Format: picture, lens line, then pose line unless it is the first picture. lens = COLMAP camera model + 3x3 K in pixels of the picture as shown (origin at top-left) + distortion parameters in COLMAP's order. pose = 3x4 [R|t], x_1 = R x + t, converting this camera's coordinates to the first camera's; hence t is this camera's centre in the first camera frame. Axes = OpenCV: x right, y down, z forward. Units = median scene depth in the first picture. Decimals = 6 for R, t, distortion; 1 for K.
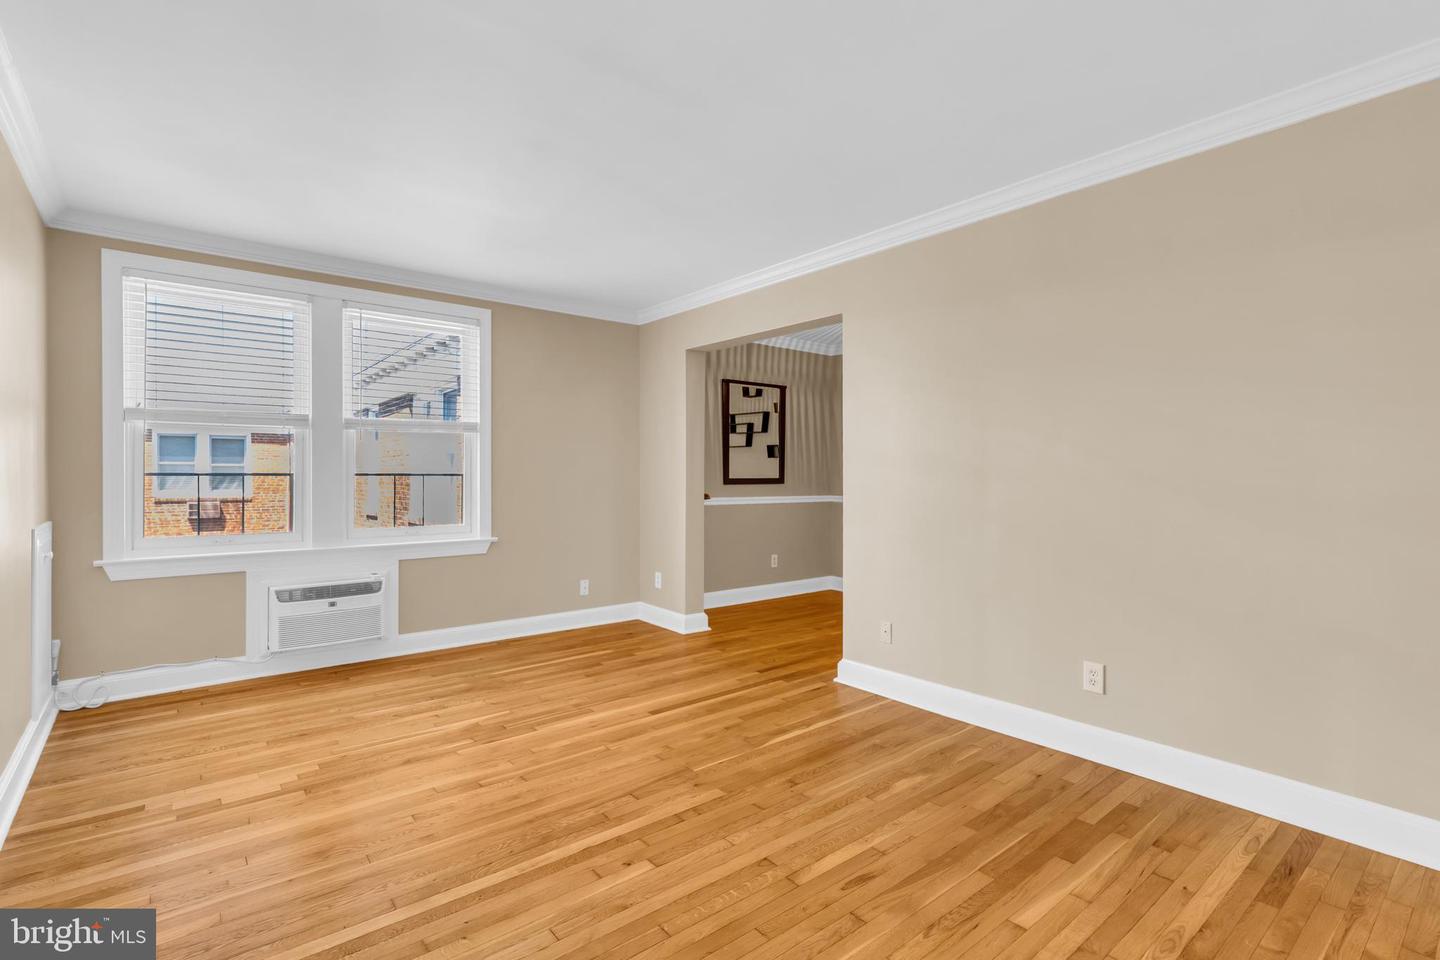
lens RADIAL K [[706.9, 0, 646.1], [0, 706.9, 481.9], [0, 0, 1]] dist [0.000732, -0.000015]
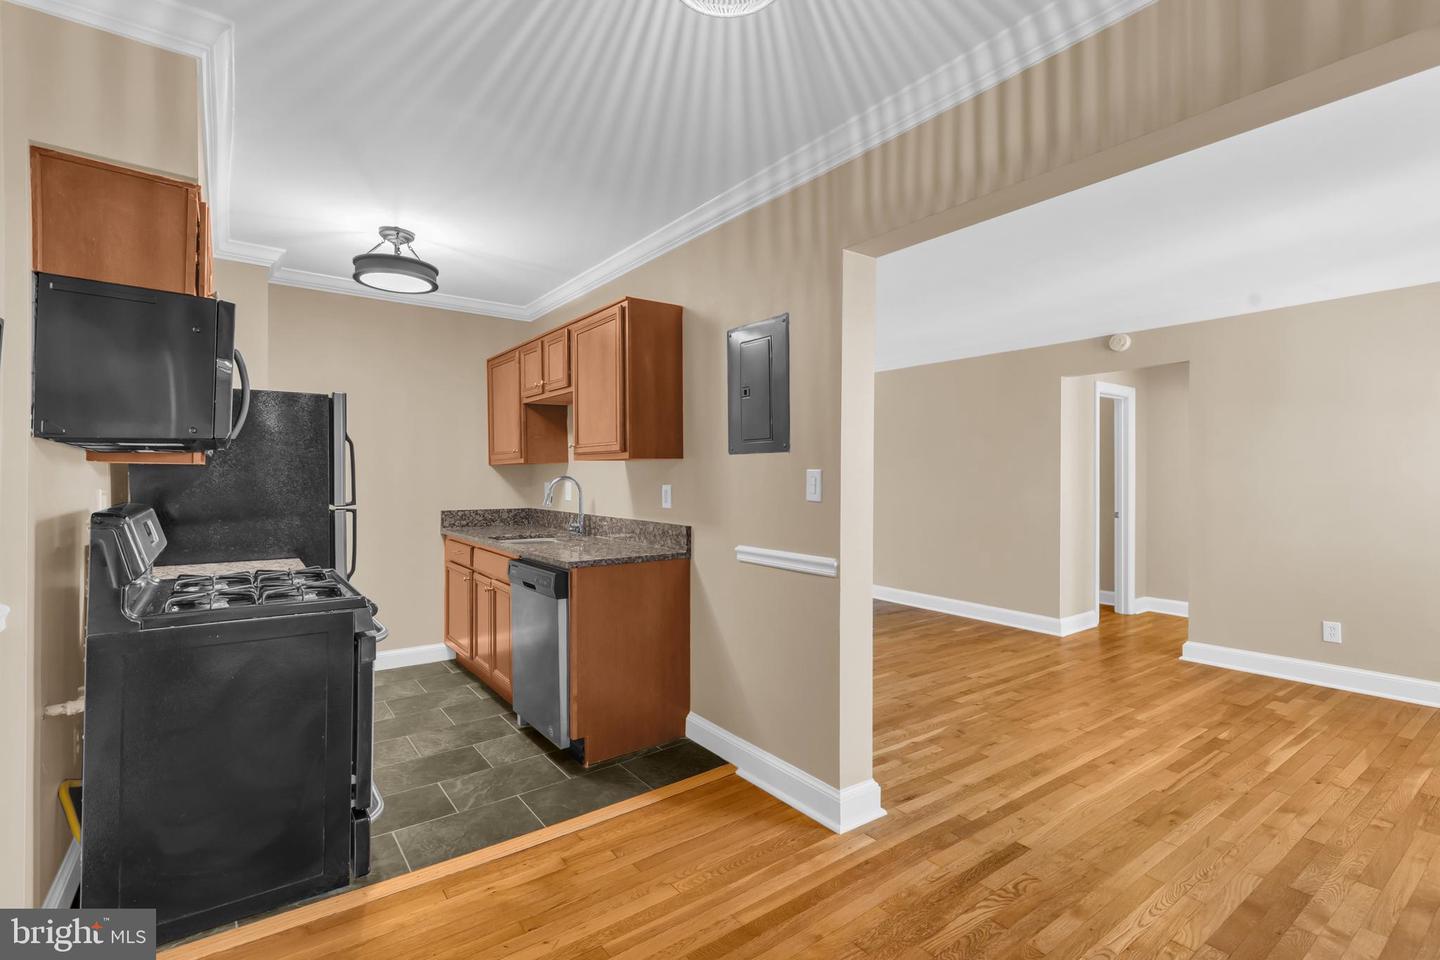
lens RADIAL K [[624.6, 0, 720.0], [0, 624.6, 480.0], [0, 0, 1]] dist [0.000534, 0.000610]
pose [[-0.999695, 0.001588, -0.024640, 0.447855], [0.001272, 0.999917, 0.012829, -0.031773], [0.024658, 0.012794, -0.999614, 1.618906]]
